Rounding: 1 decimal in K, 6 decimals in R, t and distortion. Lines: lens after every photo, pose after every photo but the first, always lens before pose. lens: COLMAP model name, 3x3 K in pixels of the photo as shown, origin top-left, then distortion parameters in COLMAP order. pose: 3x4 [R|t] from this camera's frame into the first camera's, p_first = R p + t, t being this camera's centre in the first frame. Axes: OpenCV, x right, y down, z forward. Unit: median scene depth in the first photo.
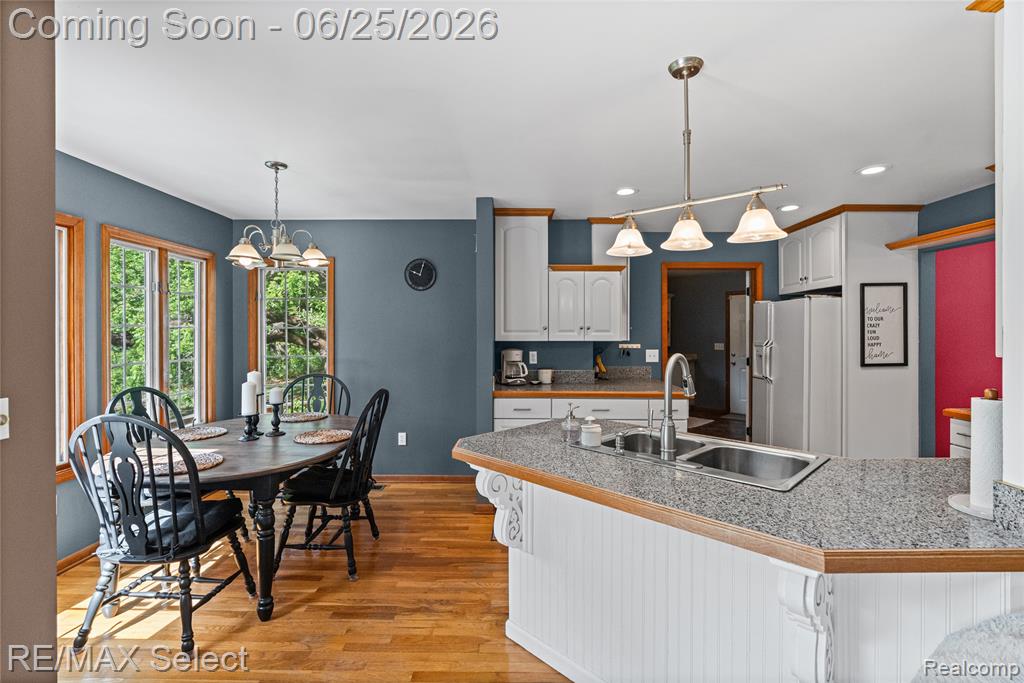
lens RADIAL K [[466.6, 0, 515.8], [0, 466.6, 330.7], [0, 0, 1]] dist [-0.001775, 0.000181]
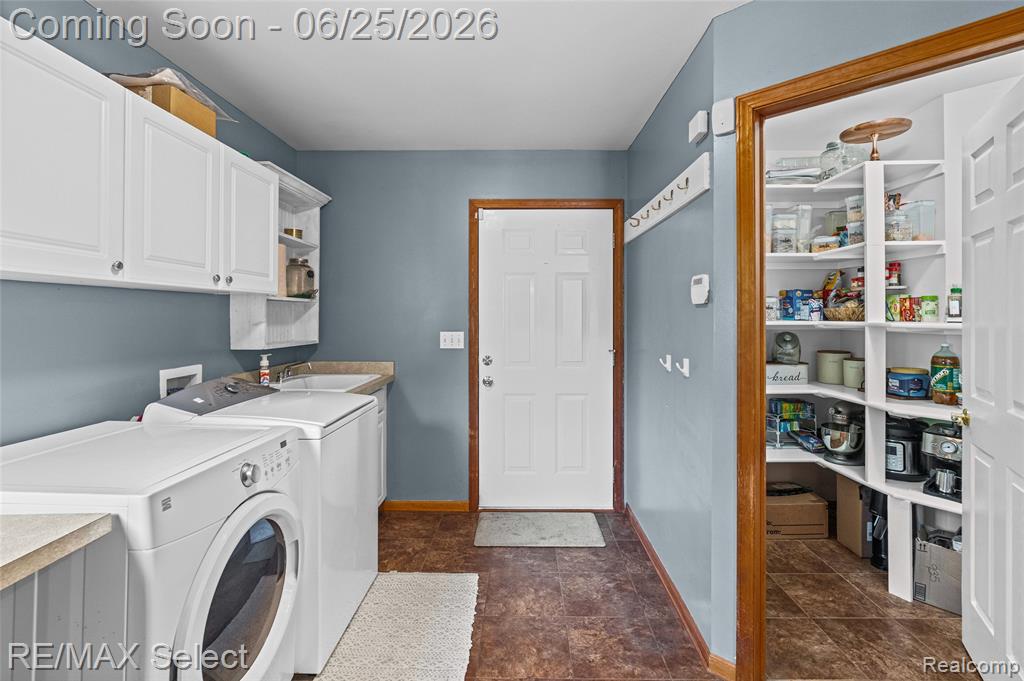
lens RADIAL K [[478.4, 0, 511.4], [0, 478.4, 309.6], [0, 0, 1]] dist [0.000168, 0.000068]
pose [[0.709060, 0.004714, 0.705132, 0.392852], [-0.002591, 0.999988, -0.004080, 0.020686], [-0.705143, 0.001066, 0.709064, 1.409939]]
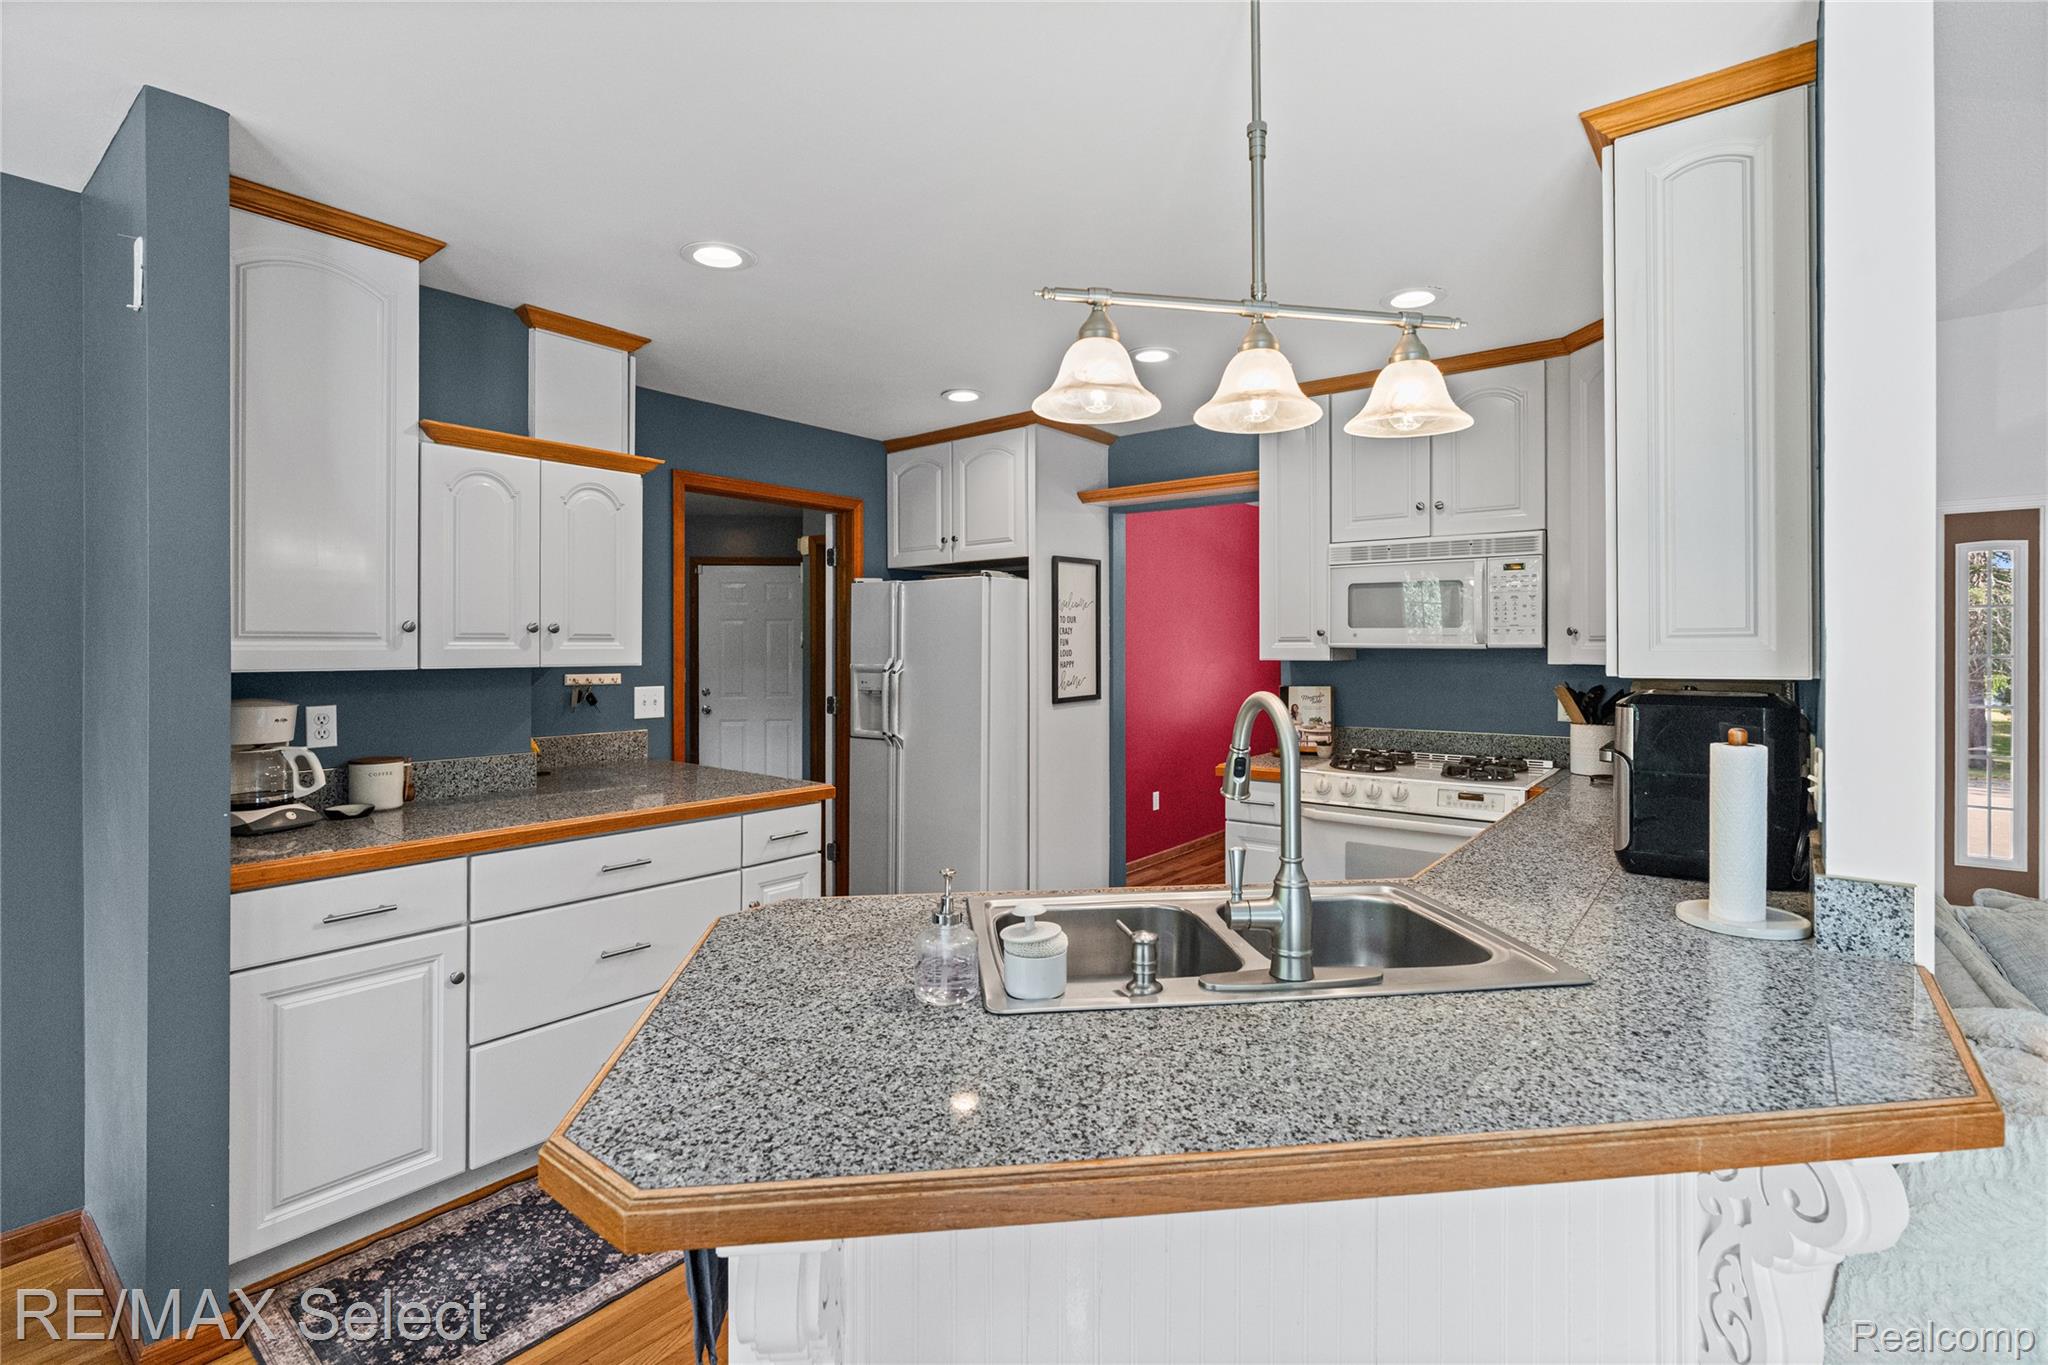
lens RADIAL K [[951.0, 0, 1035.7], [0, 951.0, 639.0], [0, 0, 1]] dist [-0.003859, 0.000172]
pose [[0.611902, 0.005984, 0.790911, -0.176758], [-0.002472, 0.999981, -0.005653, 0.005165], [-0.790929, 0.001504, 0.611906, 0.307780]]
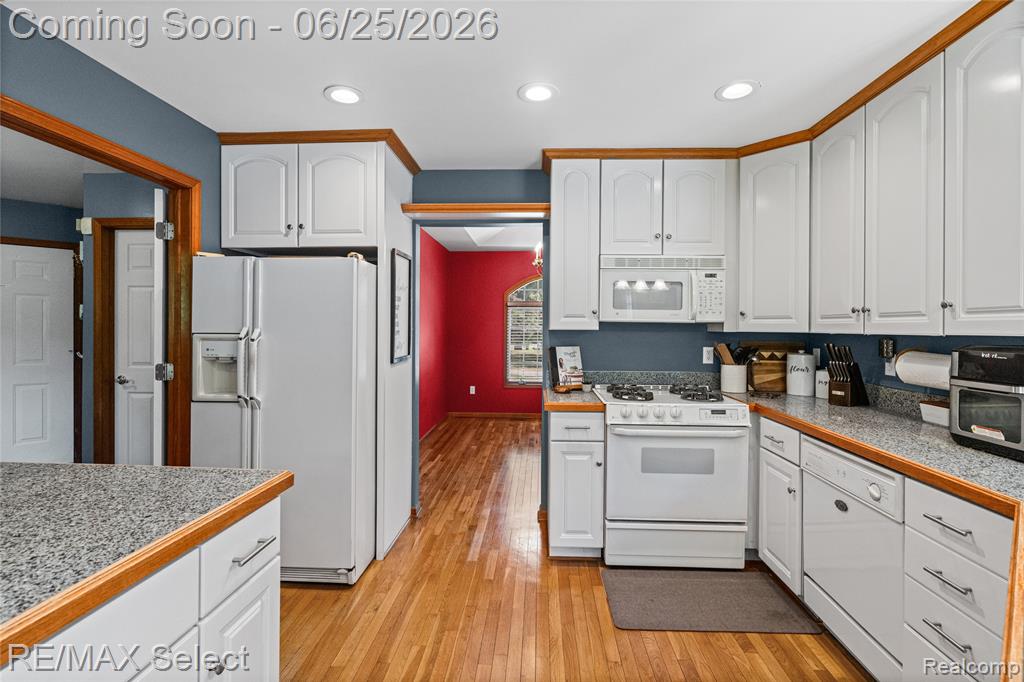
lens RADIAL K [[466.6, 0, 515.8], [0, 466.6, 330.2], [0, 0, 1]] dist [-0.001775, 0.000181]
pose [[0.043508, -0.004666, 0.999042, 0.022488], [-0.011255, 0.999923, 0.005160, 0.018910], [-0.998990, -0.011469, 0.043452, 0.759434]]
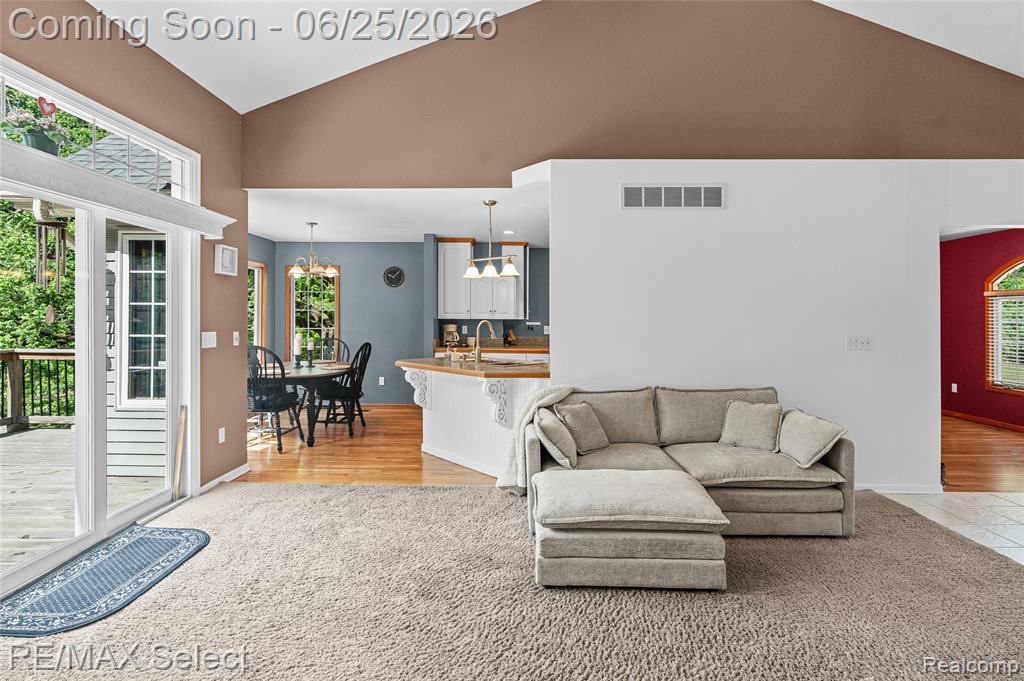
lens RADIAL K [[484.9, 0, 513.1], [0, 484.9, 313.8], [0, 0, 1]] dist [-0.002107, 0.000537]
pose [[0.999980, 0.004653, -0.004197, 0.228234], [-0.004669, 0.999982, -0.003754, 0.009943], [0.004180, 0.003774, 0.999984, -0.703700]]
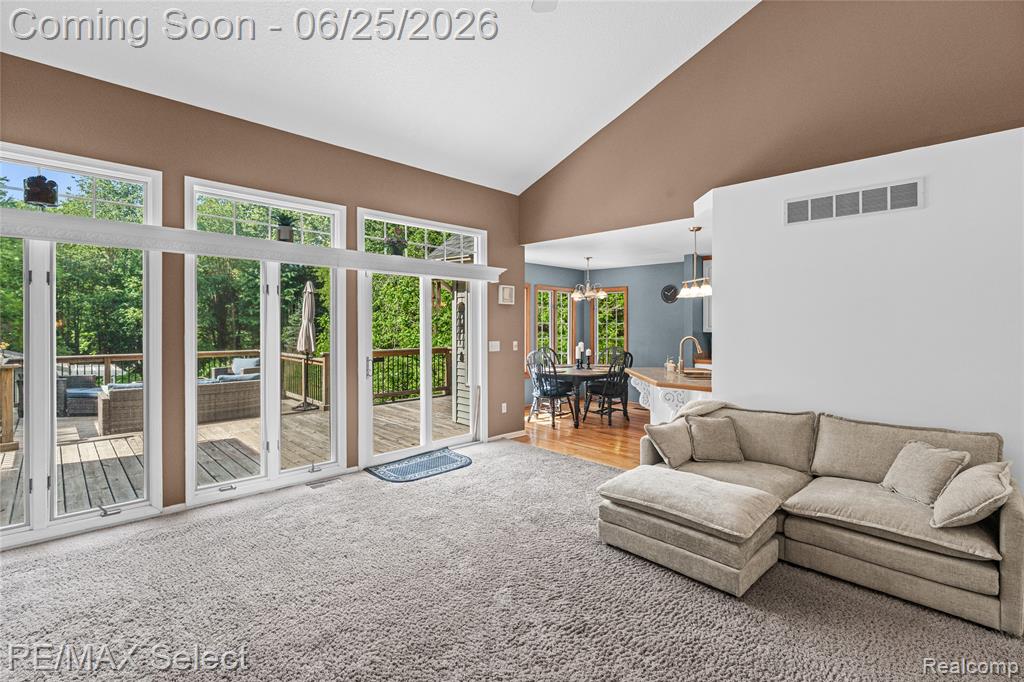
lens RADIAL K [[473.8, 0, 515.6], [0, 473.8, 324.0], [0, 0, 1]] dist [0.001356, 0.000242]
pose [[0.709254, 0.005395, -0.704933, 0.711787], [-0.001272, 0.999979, 0.006373, -0.018522], [0.704952, -0.003623, 0.709245, -0.755165]]
